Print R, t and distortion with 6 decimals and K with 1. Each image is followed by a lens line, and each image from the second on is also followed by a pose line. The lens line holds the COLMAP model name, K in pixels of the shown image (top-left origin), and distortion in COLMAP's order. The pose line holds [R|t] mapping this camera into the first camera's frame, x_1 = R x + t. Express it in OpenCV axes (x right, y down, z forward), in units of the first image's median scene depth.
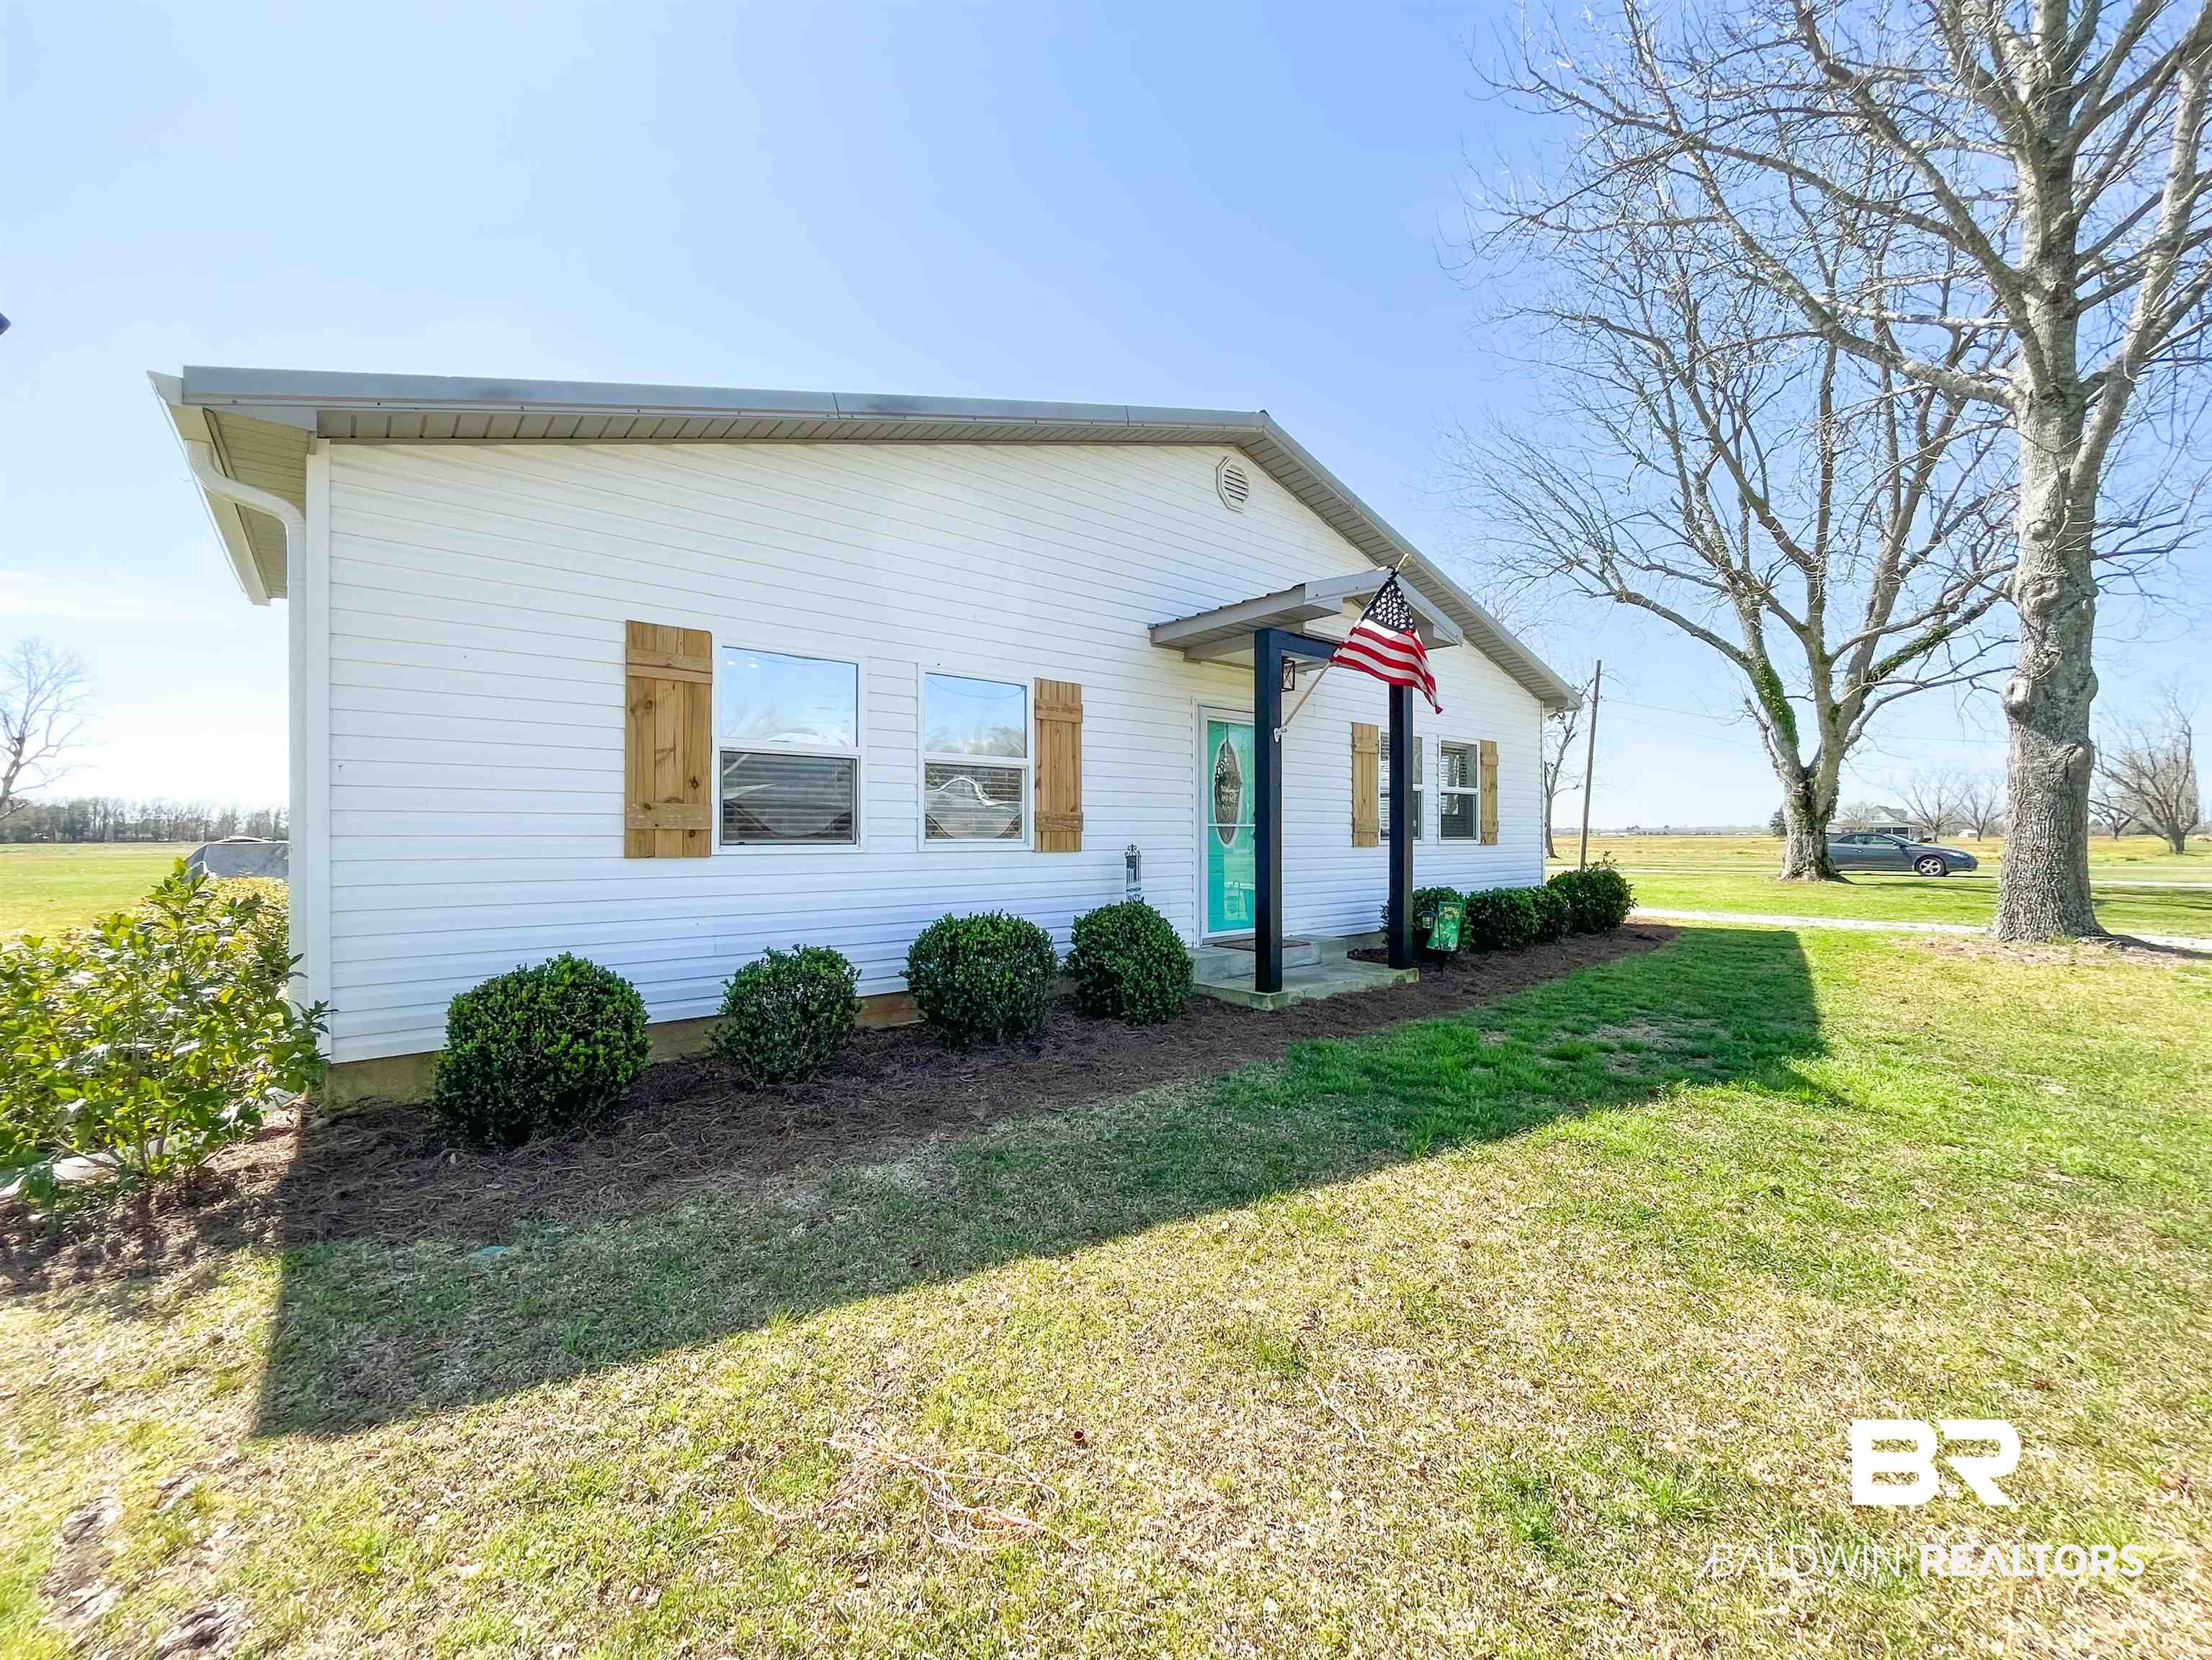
lens RADIAL K [[897.0, 0, 1090.1], [0, 897.0, 832.7], [0, 0, 1]] dist [-0.002671, -0.000405]
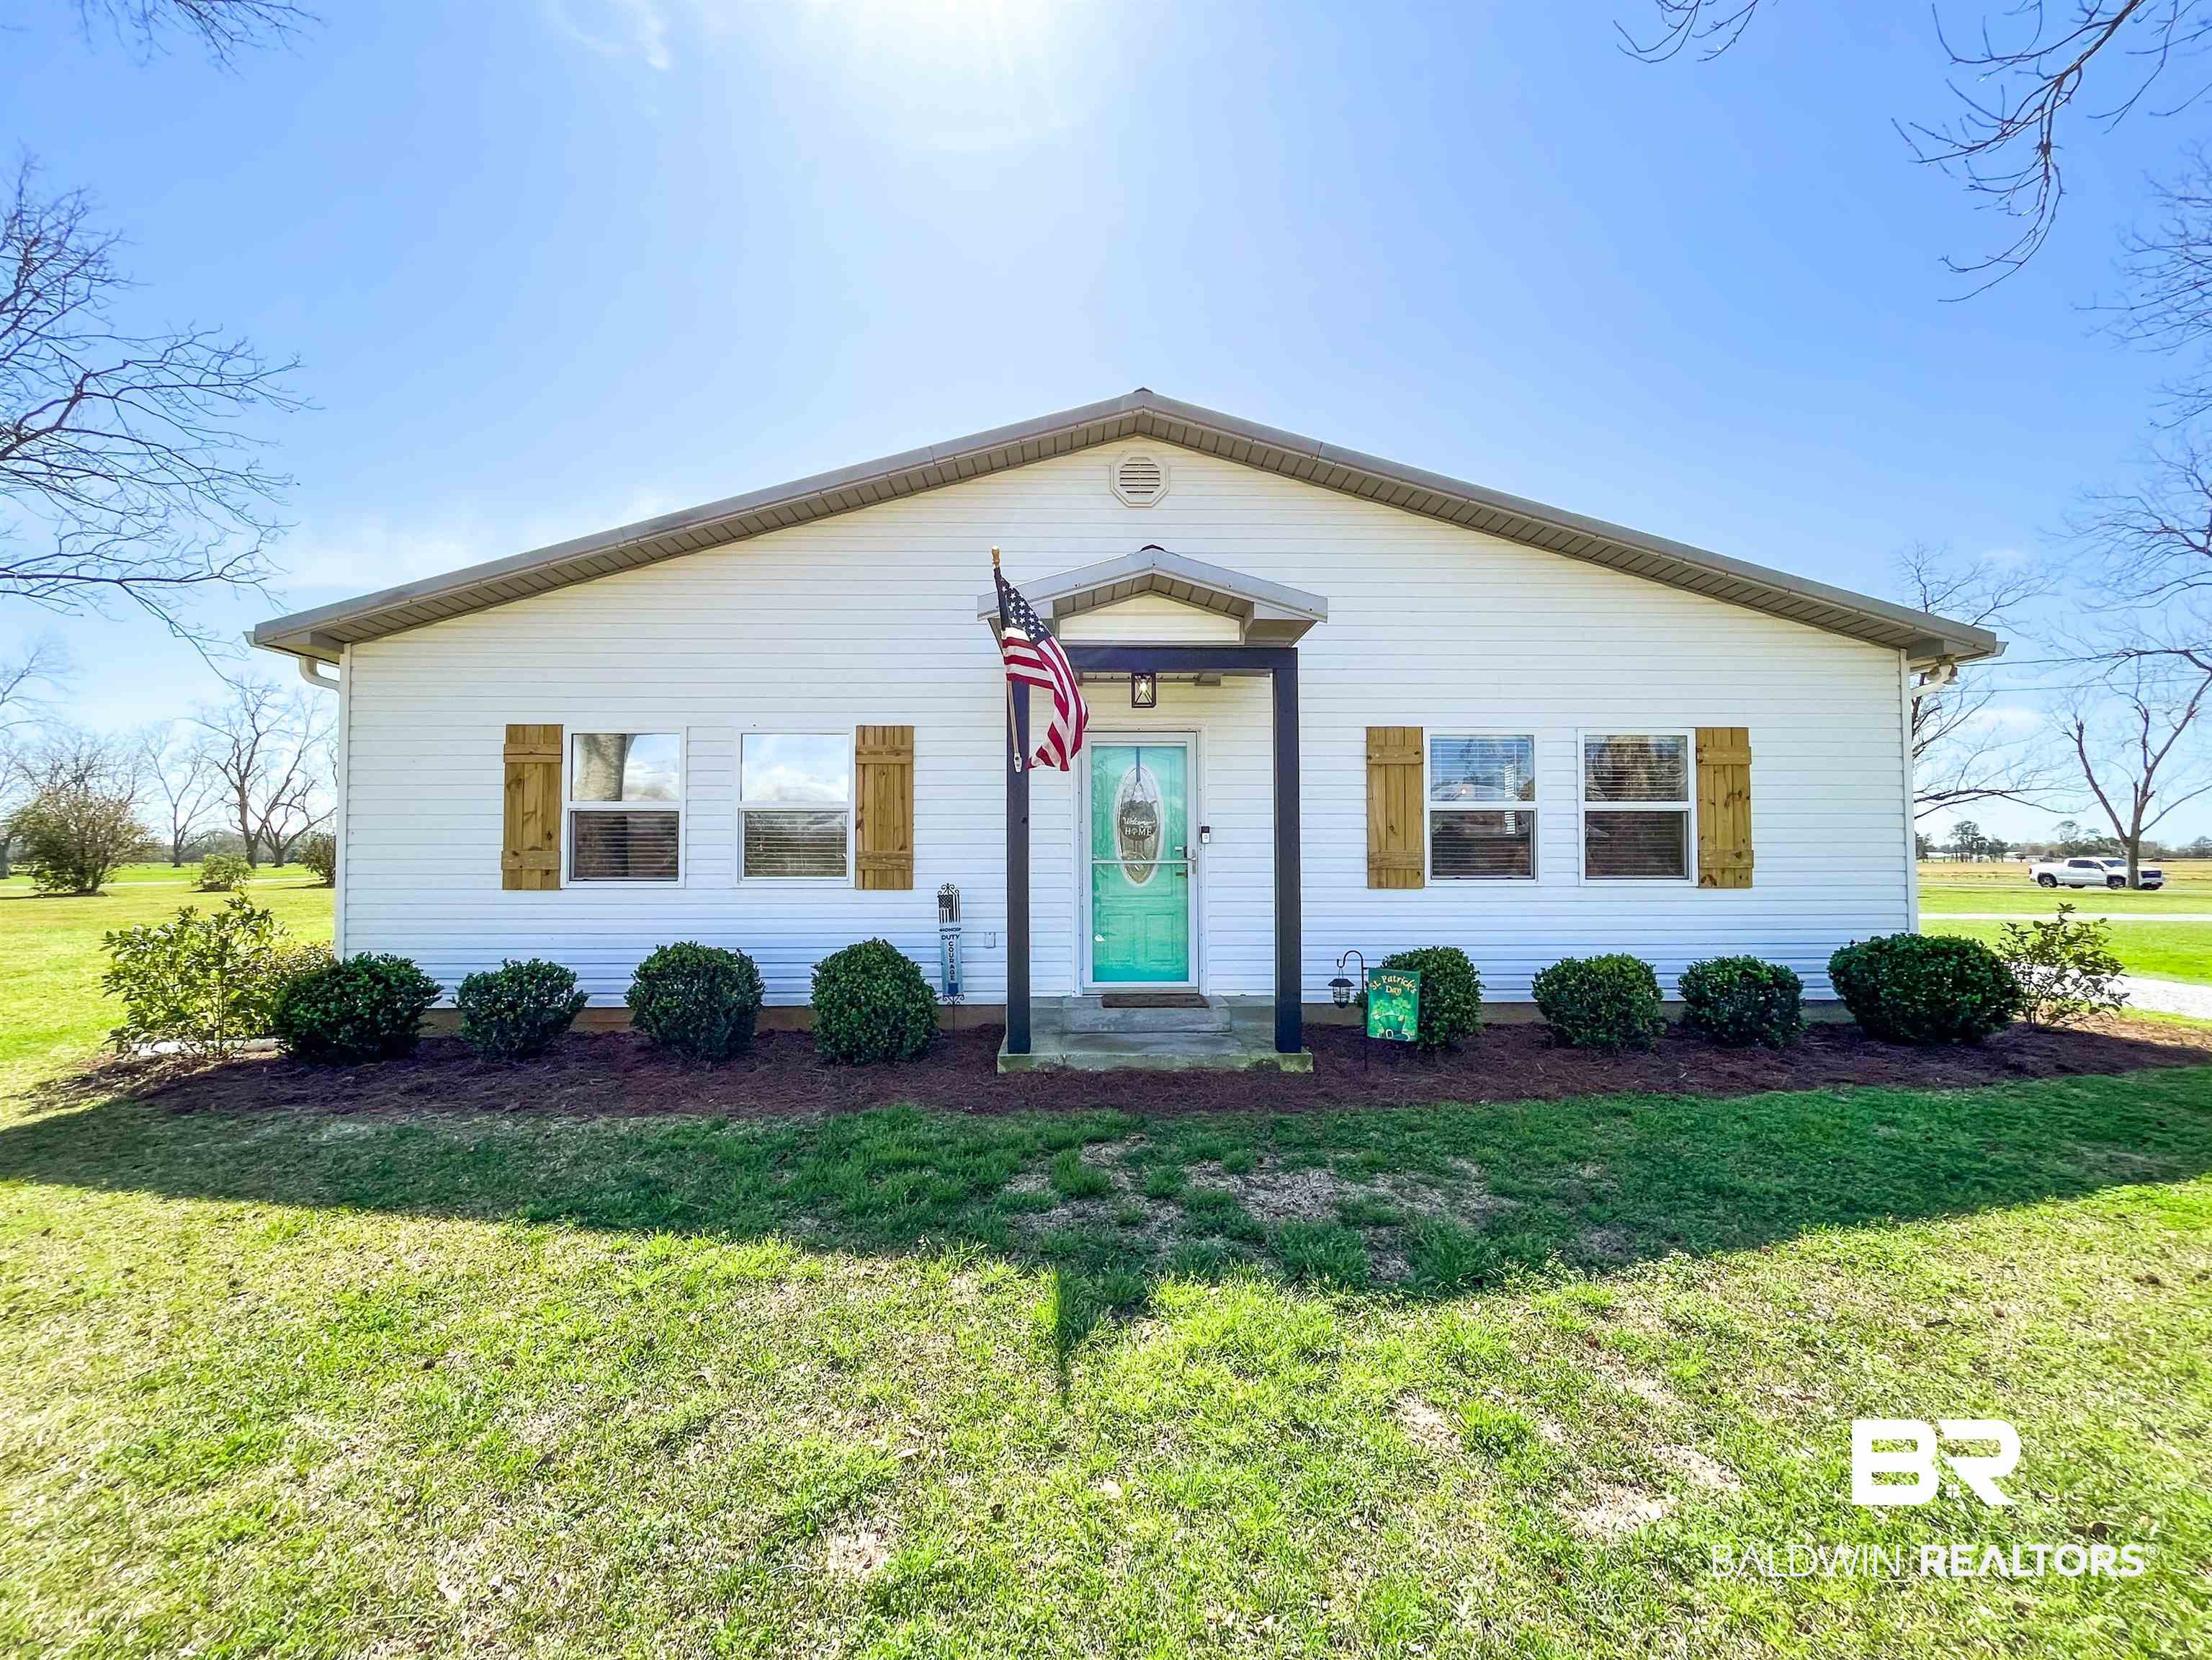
lens RADIAL K [[897.0, 0, 1110.7], [0, 897.0, 832.7], [0, 0, 1]] dist [-0.002671, -0.000405]
pose [[0.779981, -0.017528, -0.625557, 0.688124], [0.002257, 0.999680, -0.025197, -0.015209], [0.625799, 0.018242, 0.779771, 0.296731]]
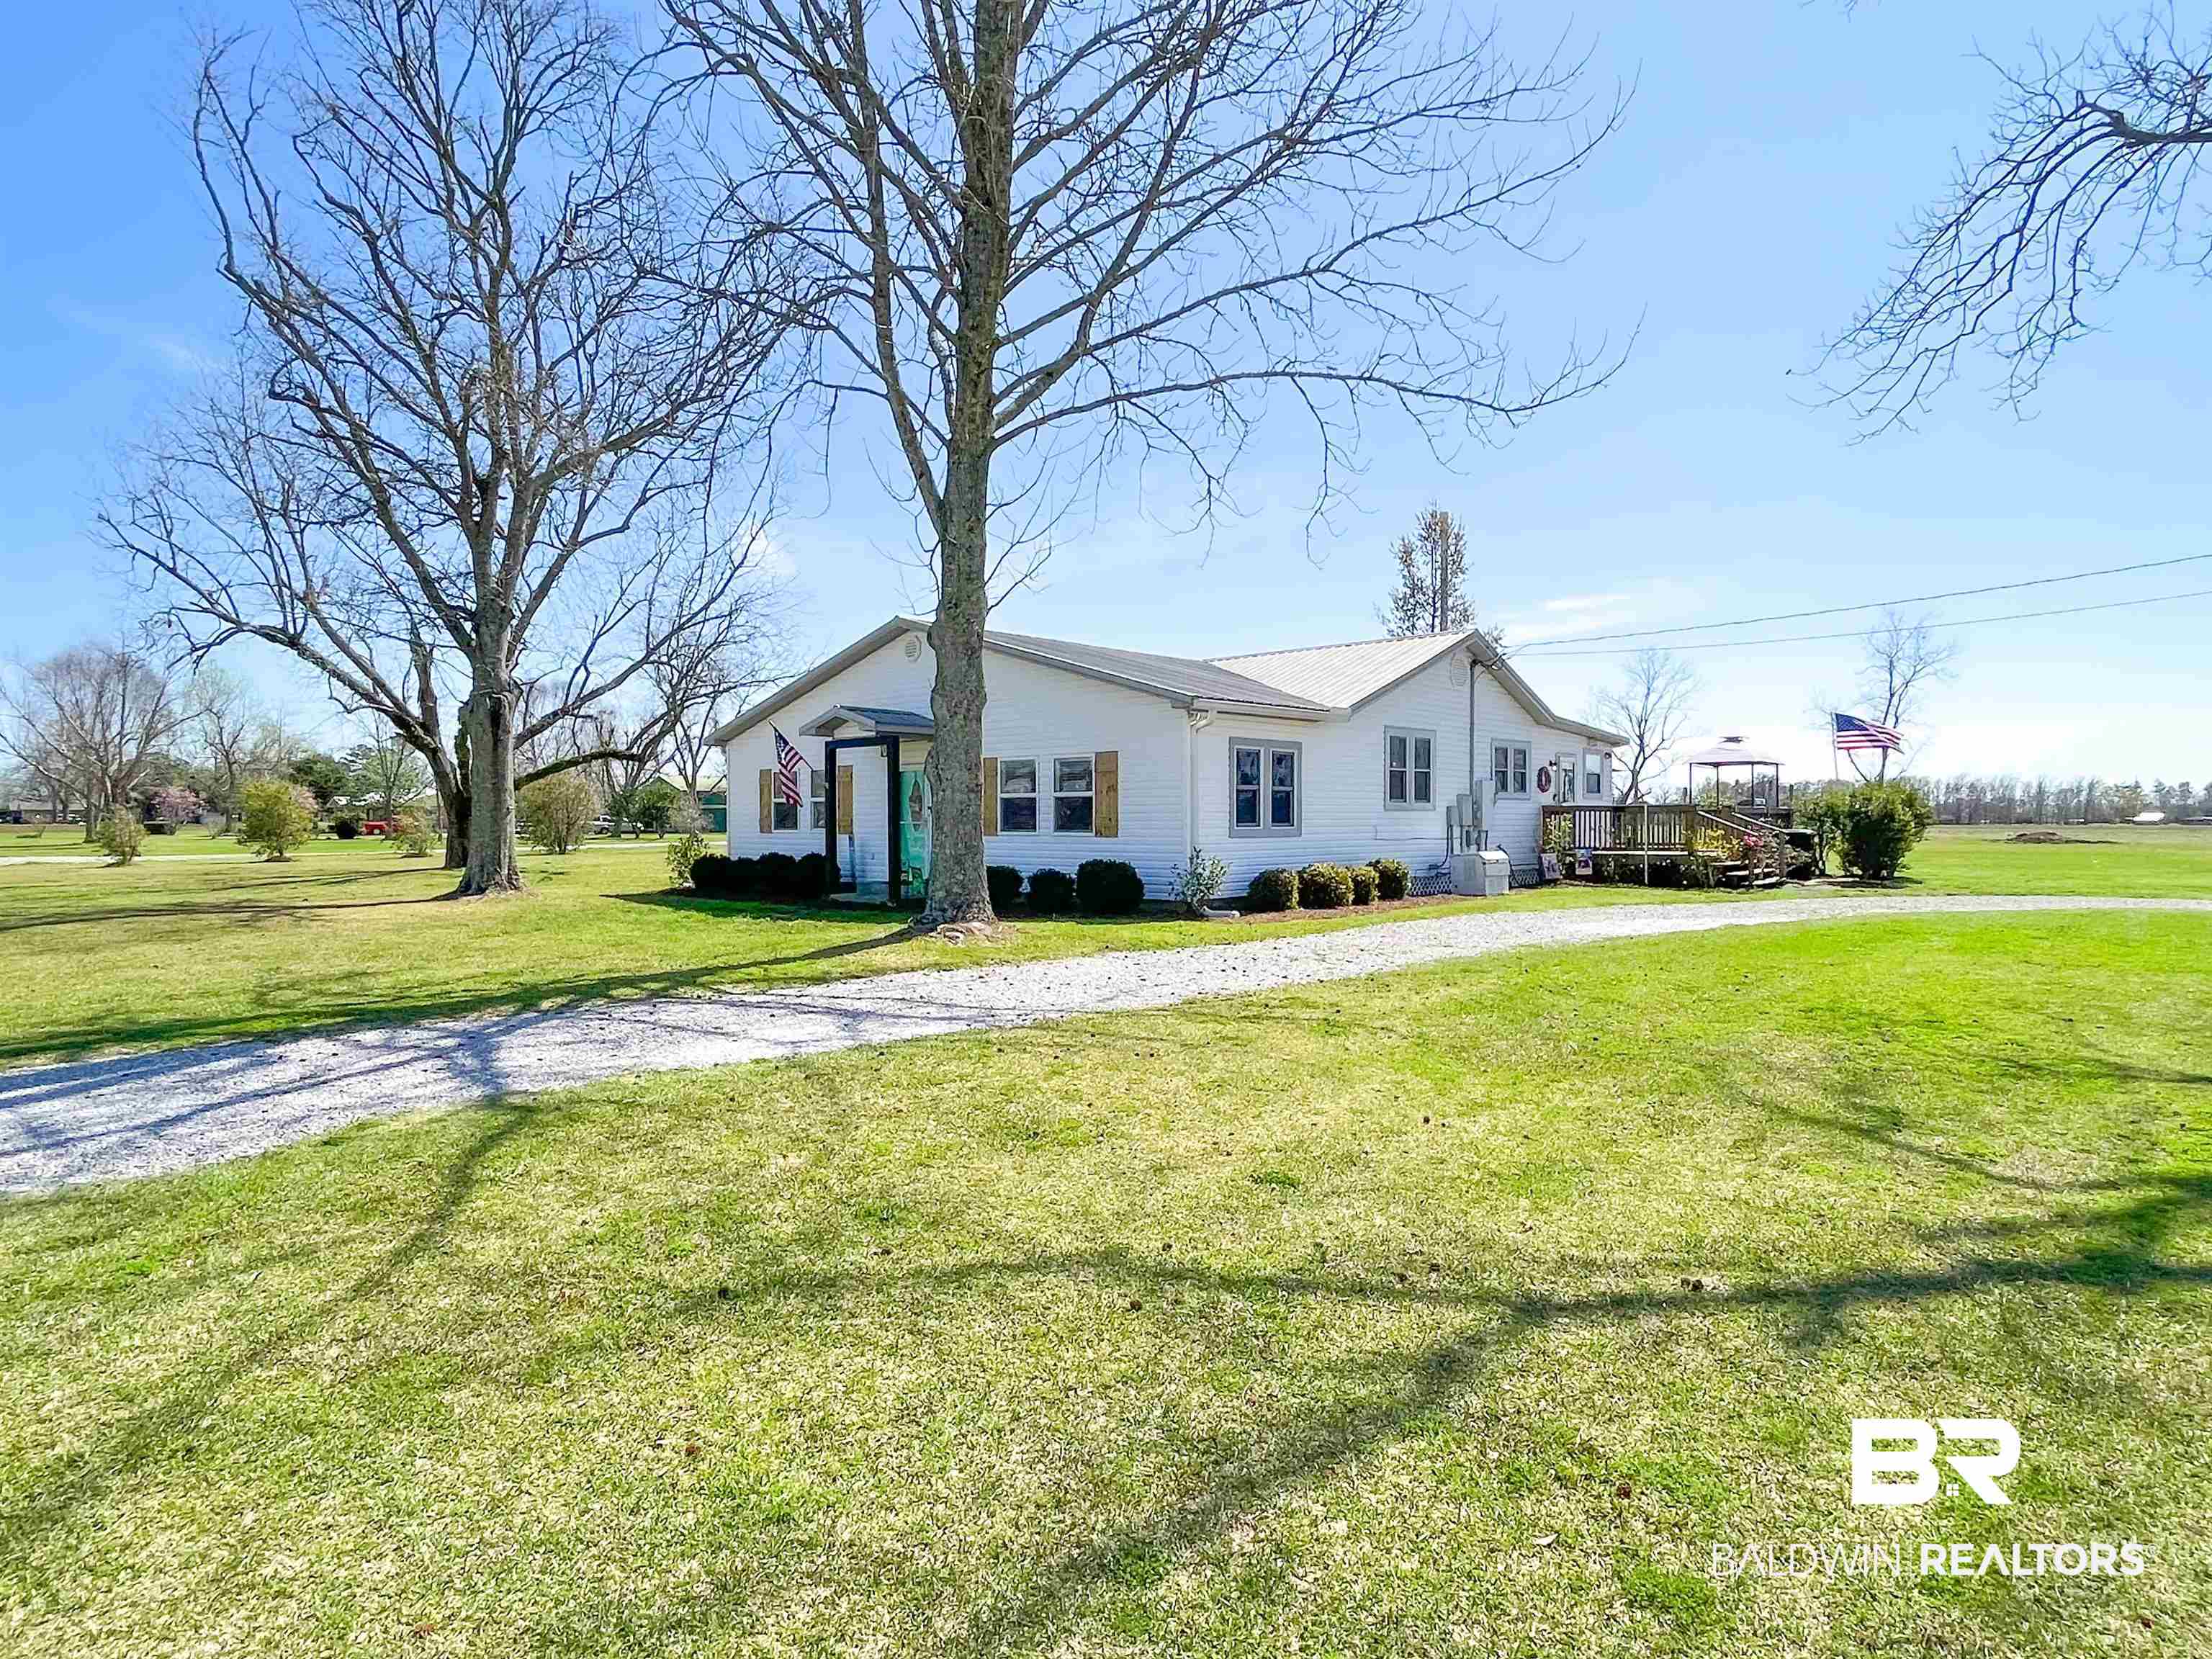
lens RADIAL K [[1231.0, 0, 1117.2], [0, 1231.0, 836.4], [0, 0, 1]] dist [0.001329, 0.000803]
pose [[0.137457, 0.013226, -0.990419, 2.875197], [0.003351, 0.999899, 0.013818, -0.013514], [0.990502, -0.005218, 0.137399, 1.072406]]
